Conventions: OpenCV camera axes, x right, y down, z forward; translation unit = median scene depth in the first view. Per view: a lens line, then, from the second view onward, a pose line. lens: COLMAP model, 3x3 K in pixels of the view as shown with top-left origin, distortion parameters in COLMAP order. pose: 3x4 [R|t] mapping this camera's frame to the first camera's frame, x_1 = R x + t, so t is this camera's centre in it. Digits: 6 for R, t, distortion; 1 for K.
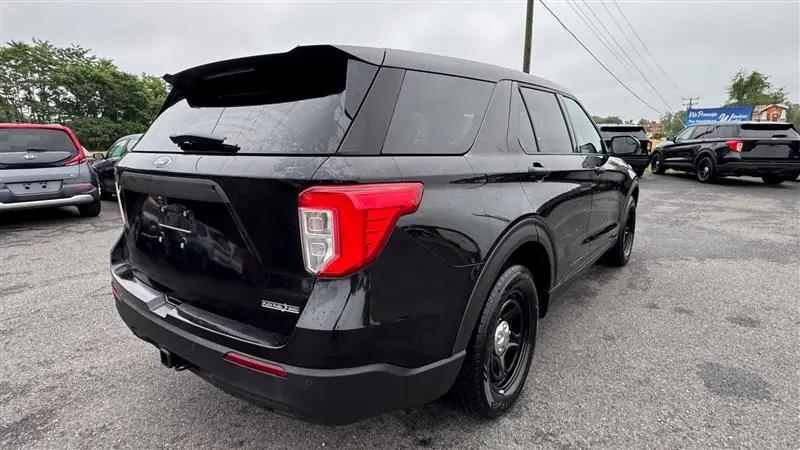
lens RADIAL K [[422.5, 0, 397.4], [0, 422.5, 225.9], [0, 0, 1]] dist [-0.002030, -0.000780]
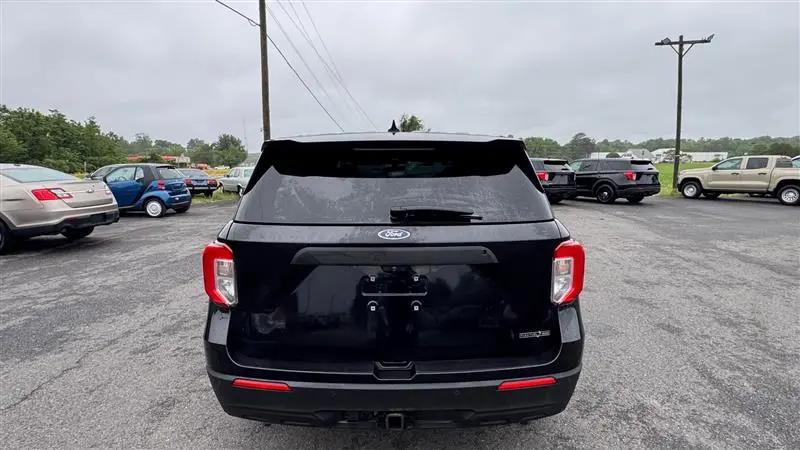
lens RADIAL K [[422.5, 0, 397.4], [0, 422.5, 225.9], [0, 0, 1]] dist [-0.002030, -0.000780]
pose [[0.788581, -0.085801, 0.608916, -1.377714], [0.122095, 0.992350, -0.018290, -0.174892], [-0.602688, 0.088769, 0.793024, 0.163767]]
